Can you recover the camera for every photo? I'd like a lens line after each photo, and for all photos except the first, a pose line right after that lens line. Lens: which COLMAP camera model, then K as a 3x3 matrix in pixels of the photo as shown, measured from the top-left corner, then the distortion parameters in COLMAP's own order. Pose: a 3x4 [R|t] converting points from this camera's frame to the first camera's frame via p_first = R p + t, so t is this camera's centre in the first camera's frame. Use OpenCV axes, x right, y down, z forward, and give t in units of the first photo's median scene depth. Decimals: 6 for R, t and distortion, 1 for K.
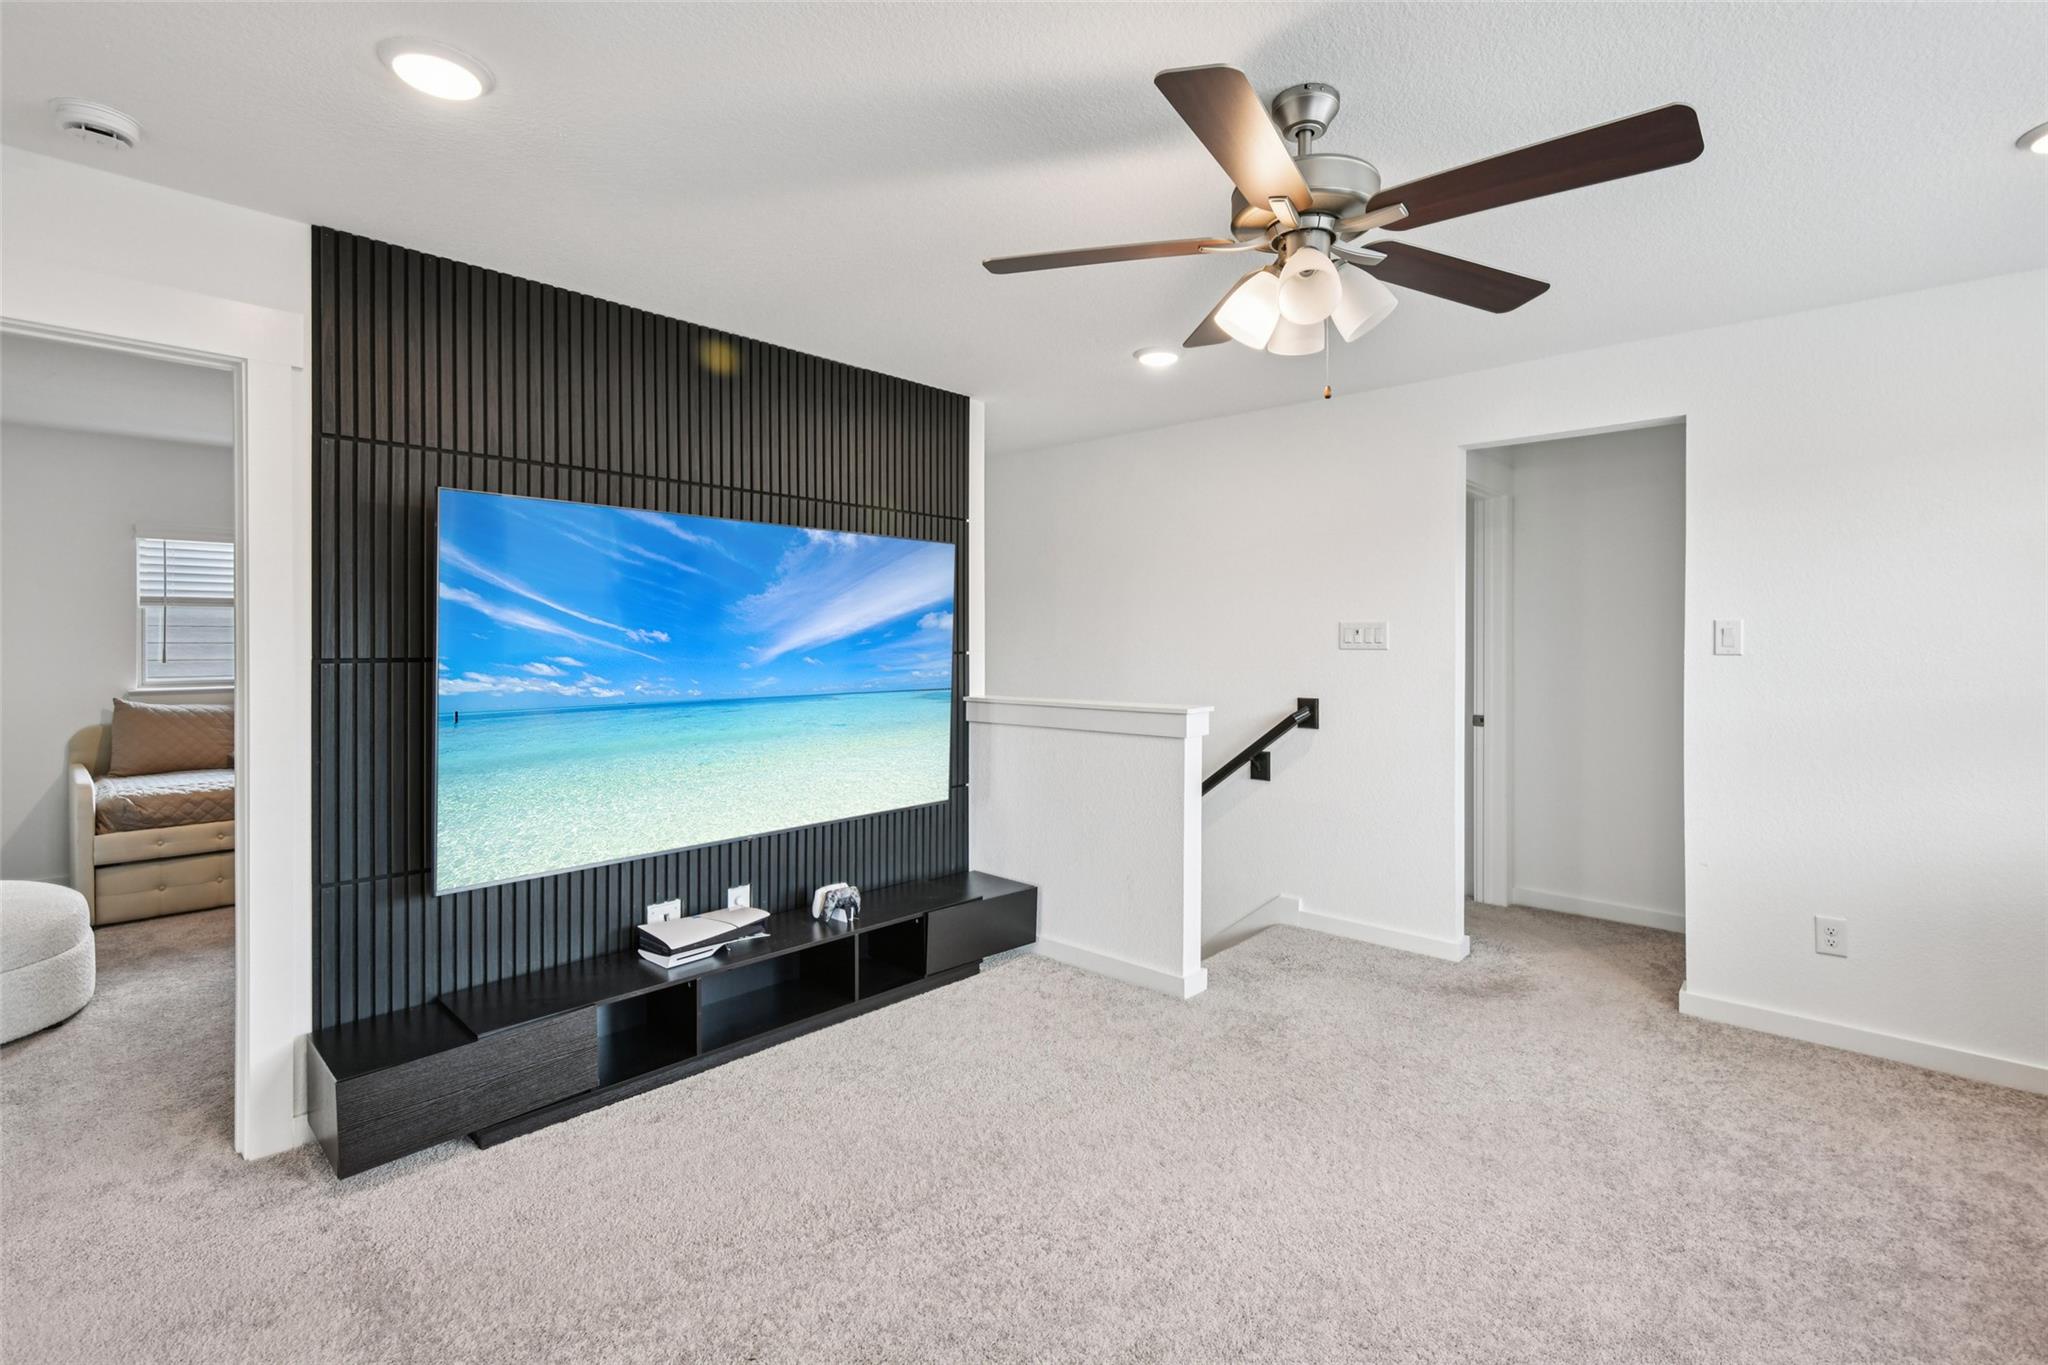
lens RADIAL K [[932.4, 0, 1008.1], [0, 932.4, 641.9], [0, 0, 1]] dist [-0.010569, -0.002372]
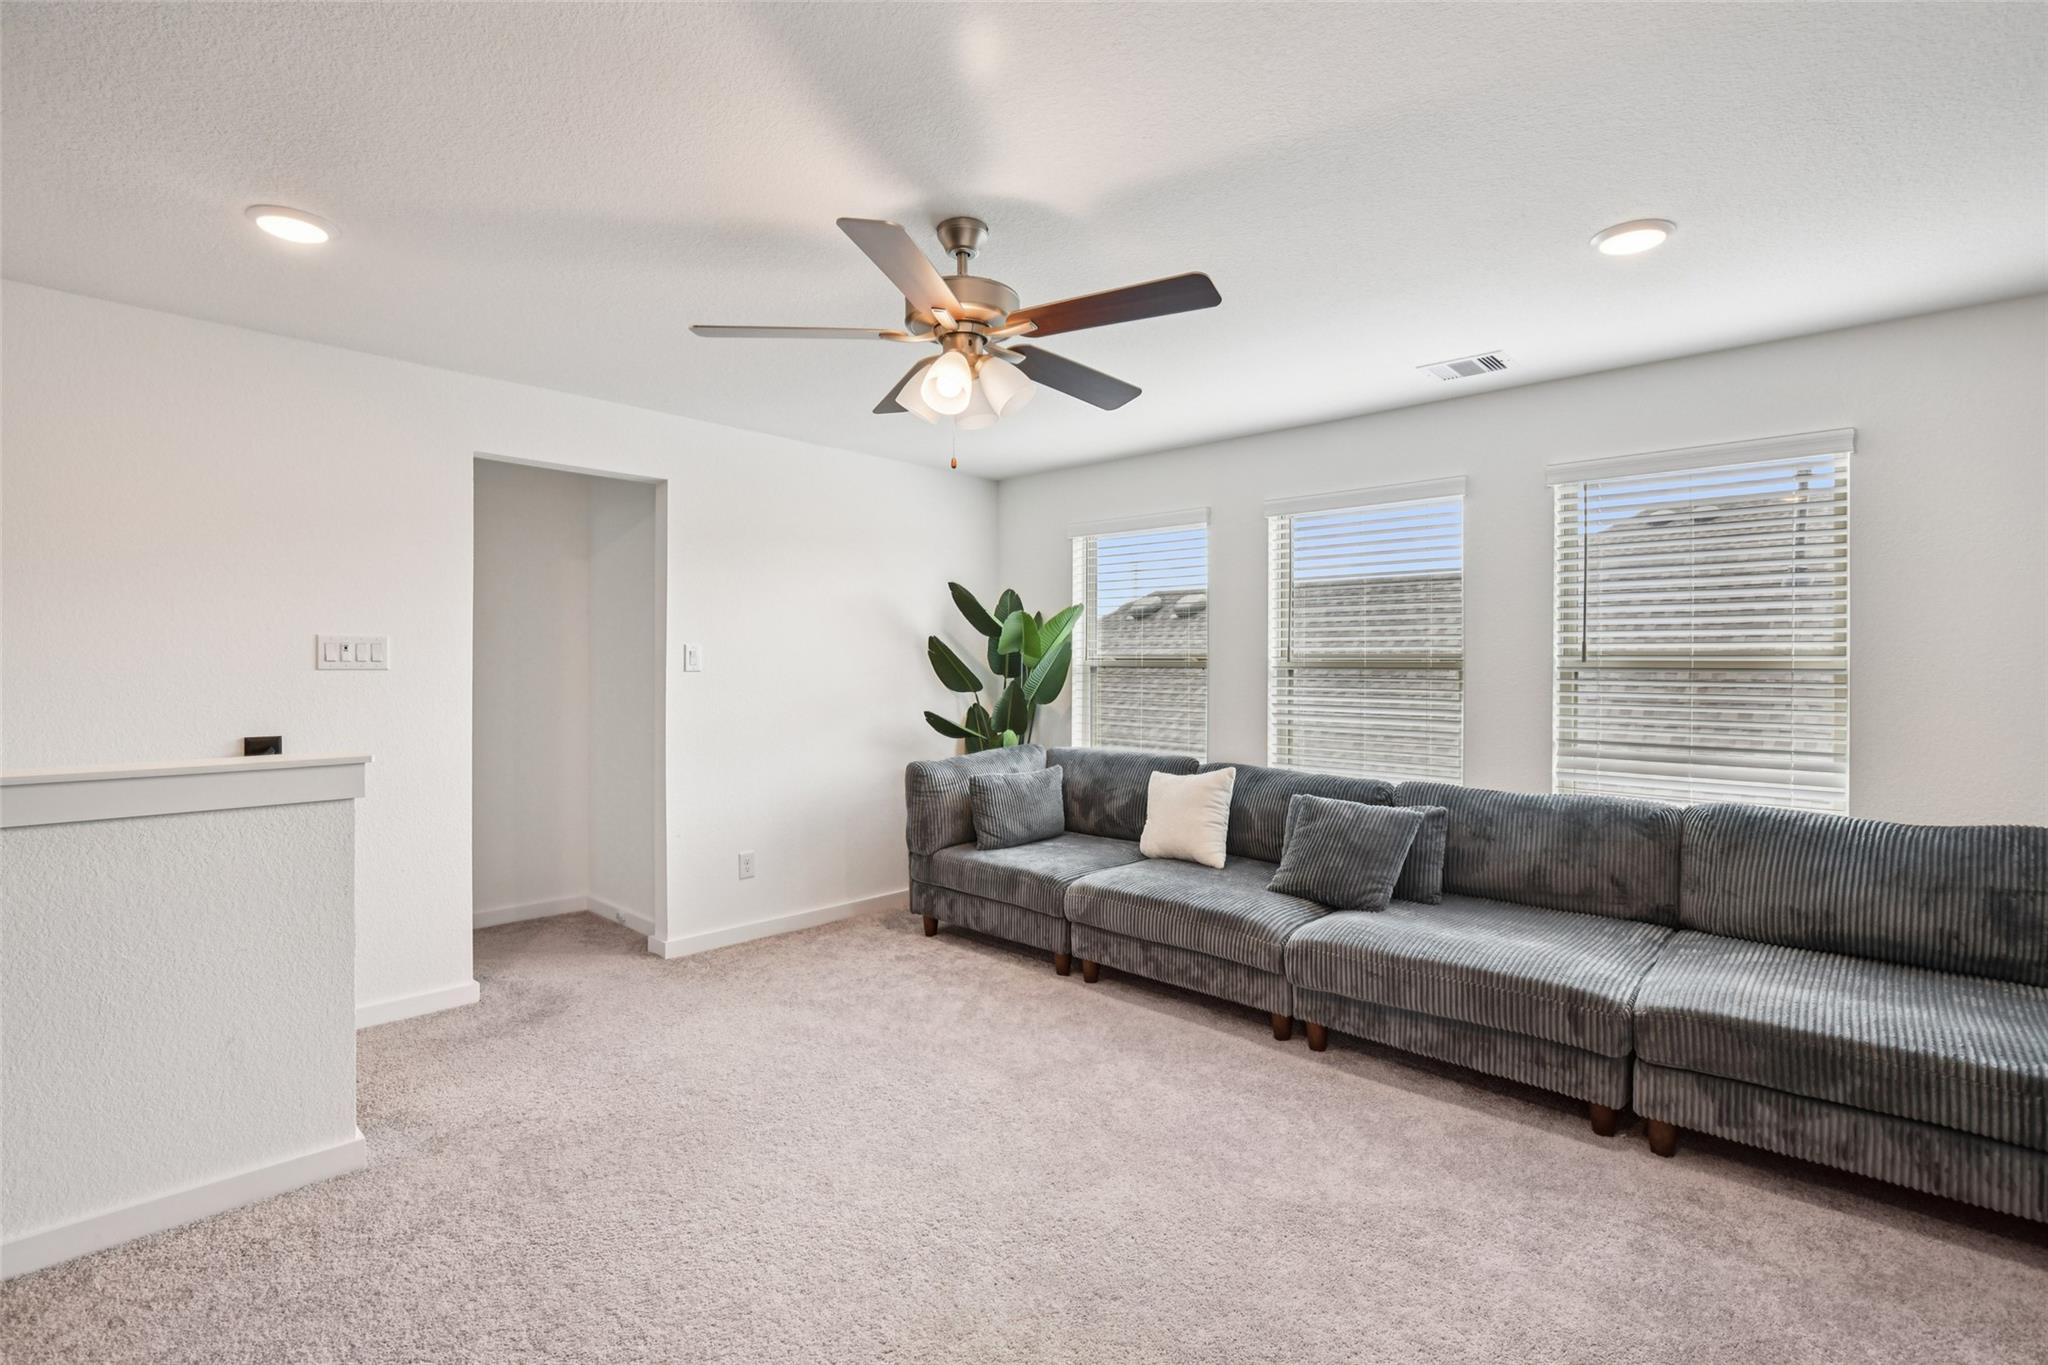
lens RADIAL K [[932.4, 0, 1034.1], [0, 932.4, 671.6], [0, 0, 1]] dist [-0.010569, -0.002372]
pose [[-0.001738, -0.010697, 0.999941, -0.779223], [-0.003083, 0.999938, 0.010691, -0.000979], [-0.999994, -0.003064, -0.001771, 0.762275]]
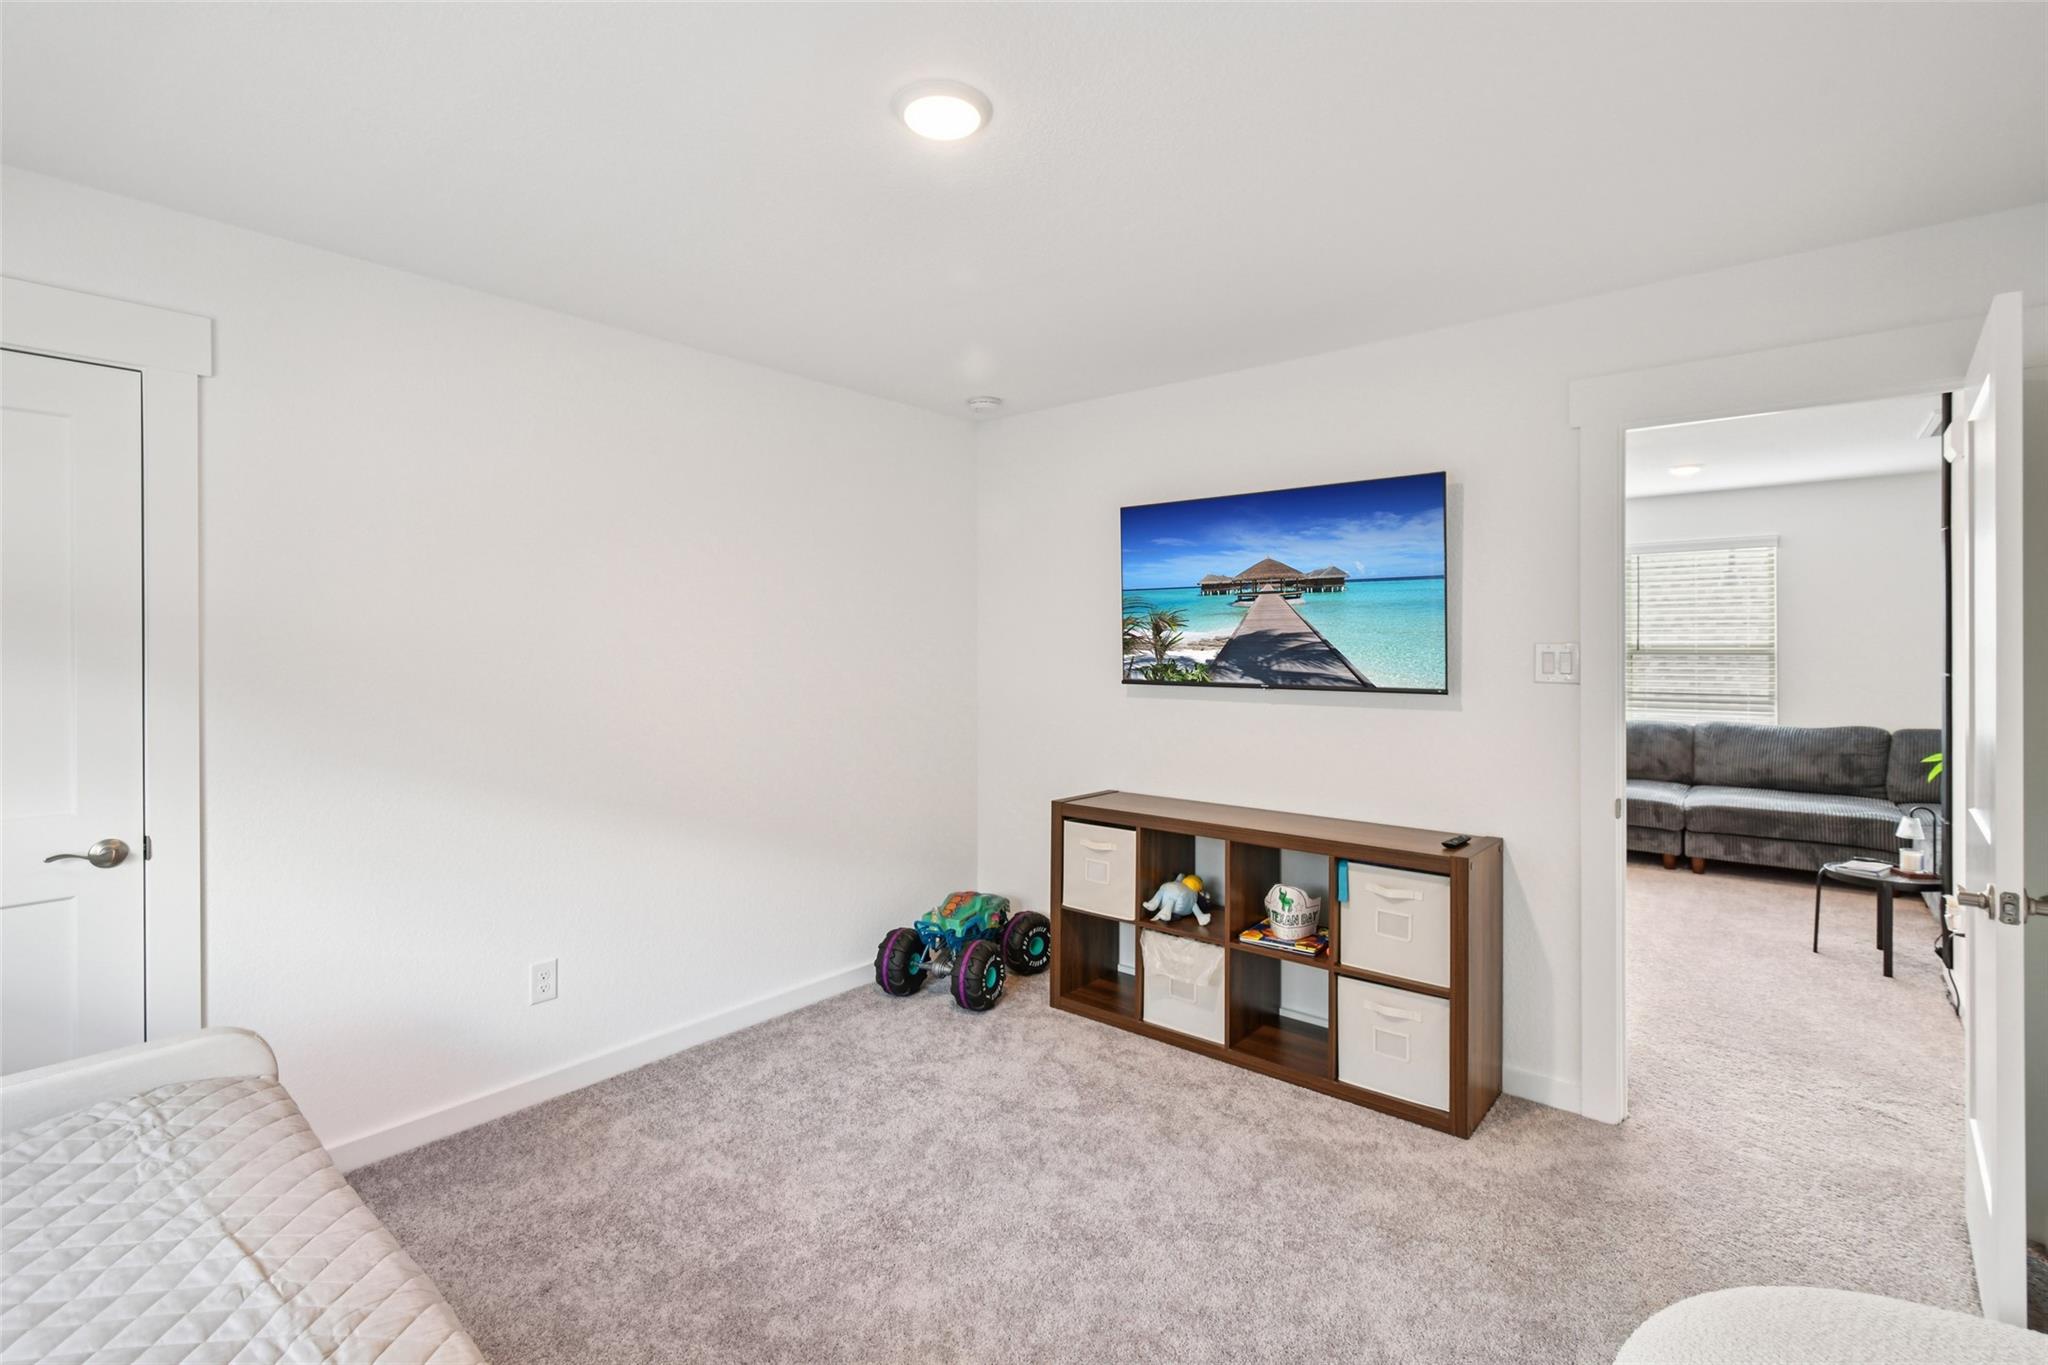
lens RADIAL K [[932.4, 0, 1003.0], [0, 932.4, 649.4], [0, 0, 1]] dist [-0.010569, -0.002372]
pose [[-0.040030, -0.000336, 0.999198, -1.402106], [-0.000354, 1.000000, 0.000322, -0.003201], [-0.999198, -0.000340, -0.040031, 1.340489]]
